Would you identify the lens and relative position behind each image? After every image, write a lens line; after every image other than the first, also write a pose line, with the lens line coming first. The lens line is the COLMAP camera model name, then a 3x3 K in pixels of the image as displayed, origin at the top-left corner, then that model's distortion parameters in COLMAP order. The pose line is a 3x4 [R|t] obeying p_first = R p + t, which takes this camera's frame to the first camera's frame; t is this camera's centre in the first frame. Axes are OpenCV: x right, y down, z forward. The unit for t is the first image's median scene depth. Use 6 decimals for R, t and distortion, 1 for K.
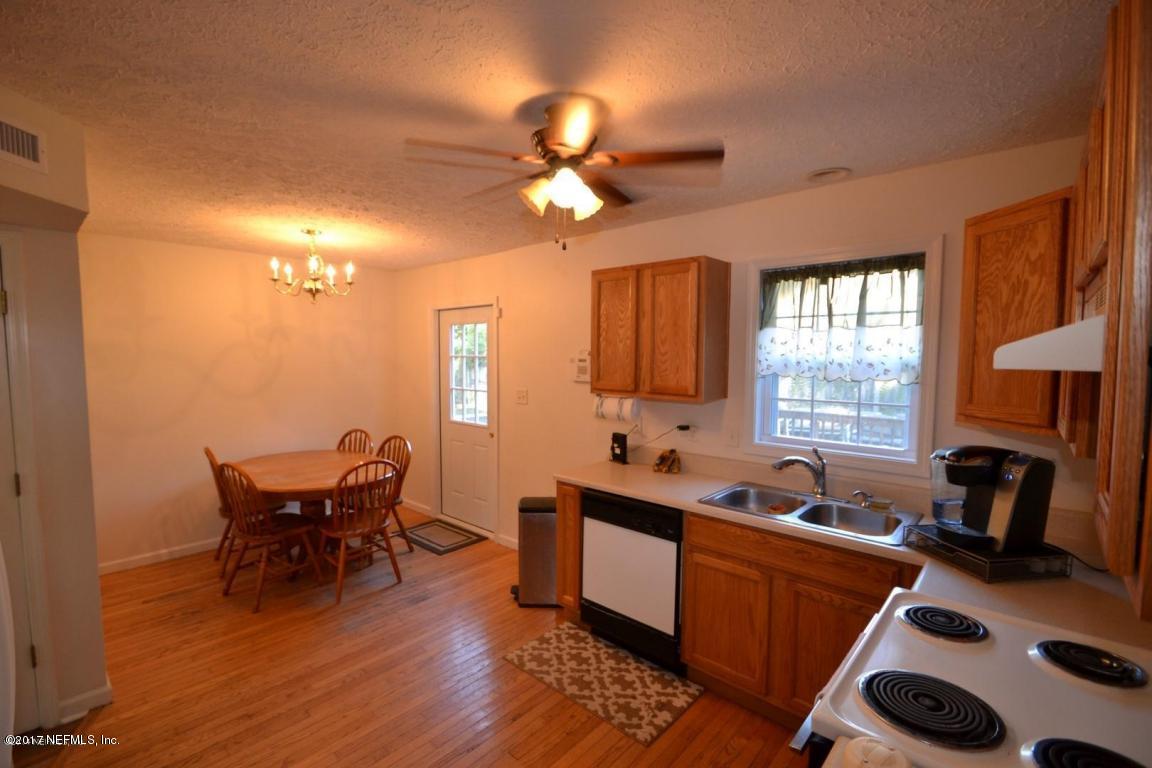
lens RADIAL K [[512.9, 0, 576.0], [0, 512.9, 384.0], [0, 0, 1]] dist [0.023443, -0.020620]
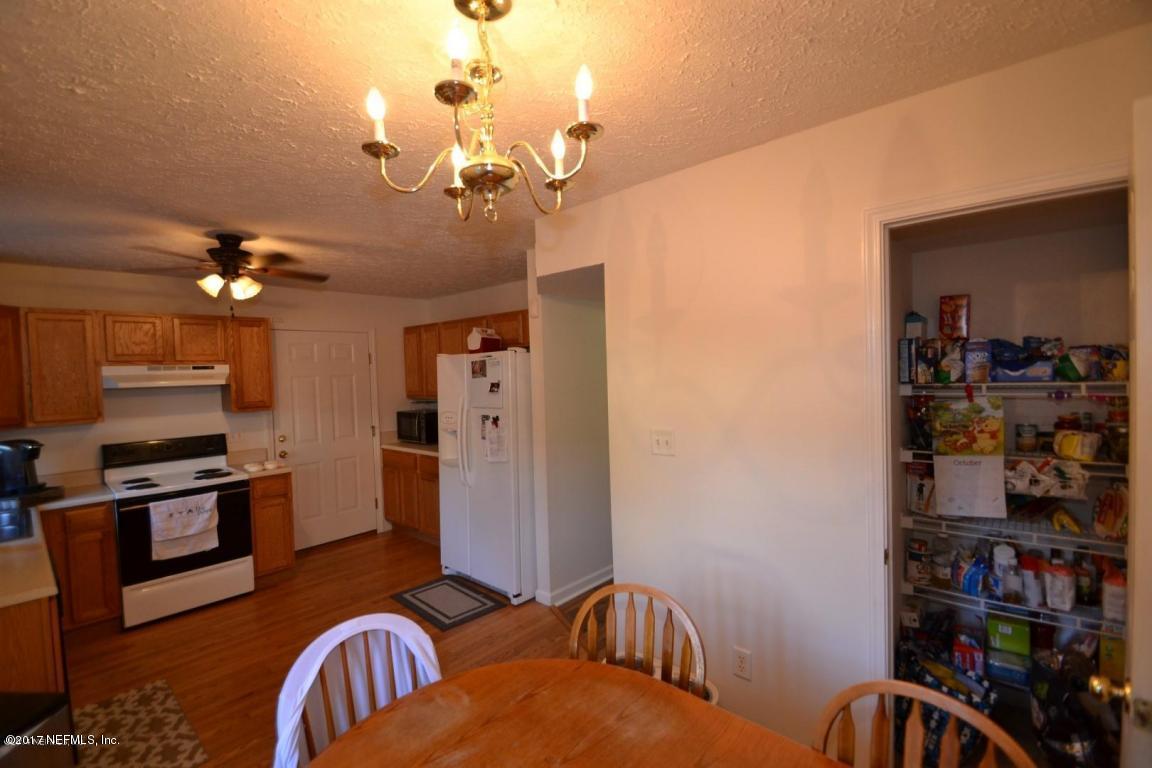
lens RADIAL K [[512.9, 0, 576.0], [0, 512.9, 384.0], [0, 0, 1]] dist [0.023443, -0.020620]
pose [[-0.999622, 0.027478, -0.001131, -0.815602], [0.027260, 0.995471, 0.091068, -0.125751], [0.003628, 0.091003, -0.995844, 1.956863]]
